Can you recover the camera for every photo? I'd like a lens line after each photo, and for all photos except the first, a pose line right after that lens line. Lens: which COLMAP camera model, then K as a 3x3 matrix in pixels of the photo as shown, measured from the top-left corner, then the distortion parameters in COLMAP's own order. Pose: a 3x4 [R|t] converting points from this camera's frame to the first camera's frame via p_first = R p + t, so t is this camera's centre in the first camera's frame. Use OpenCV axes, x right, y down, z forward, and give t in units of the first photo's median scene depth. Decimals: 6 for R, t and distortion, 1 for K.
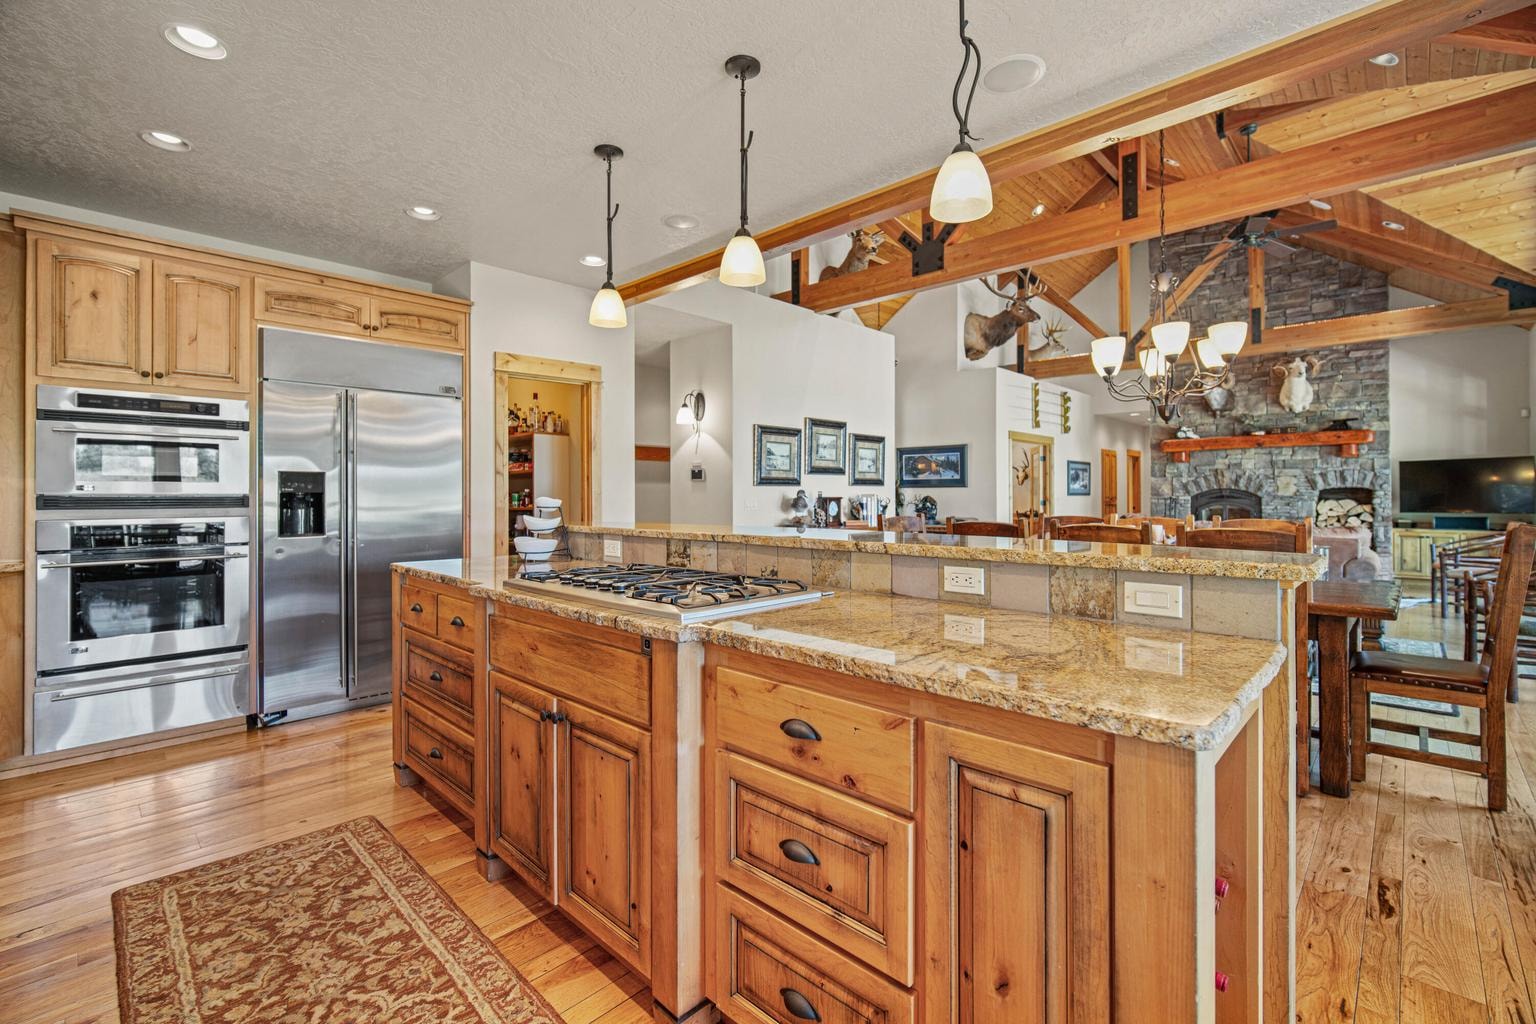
lens RADIAL K [[674.5, 0, 775.1], [0, 674.5, 497.7], [0, 0, 1]] dist [-0.003347, -0.000335]
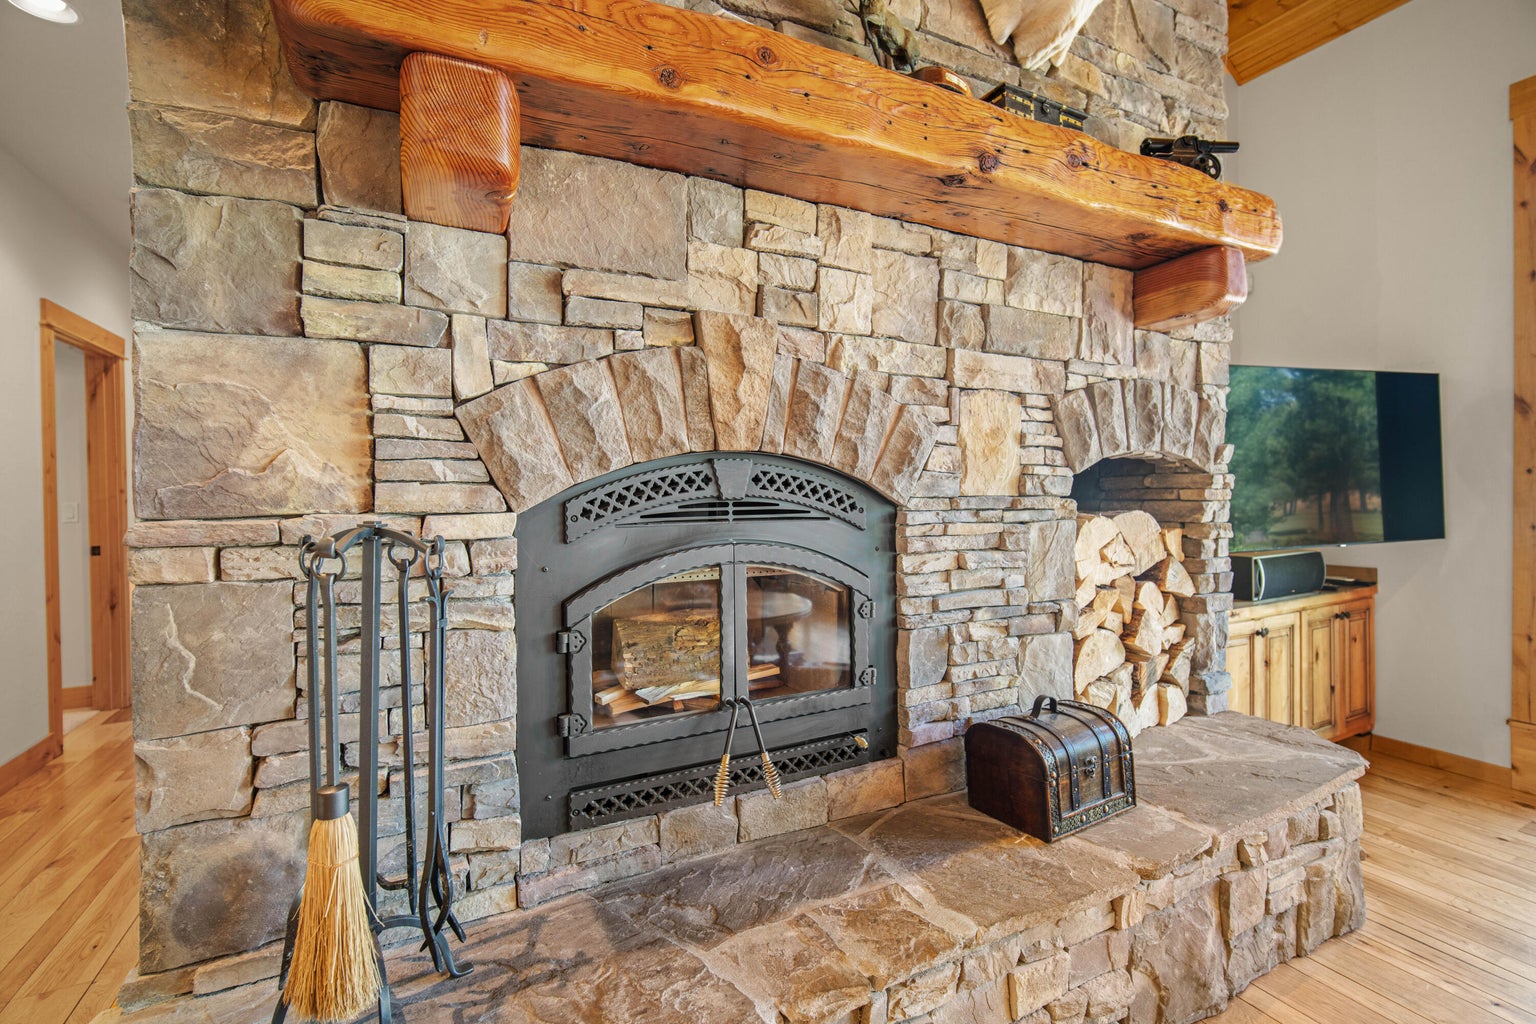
lens RADIAL K [[670.9, 0, 772.5], [0, 670.9, 501.3], [0, 0, 1]] dist [-0.005244, -0.000160]
pose [[0.327042, -0.012303, 0.944930, 0.556847], [0.018171, 0.999812, 0.006728, -0.003627], [-0.944835, 0.014970, 0.327205, 0.989567]]
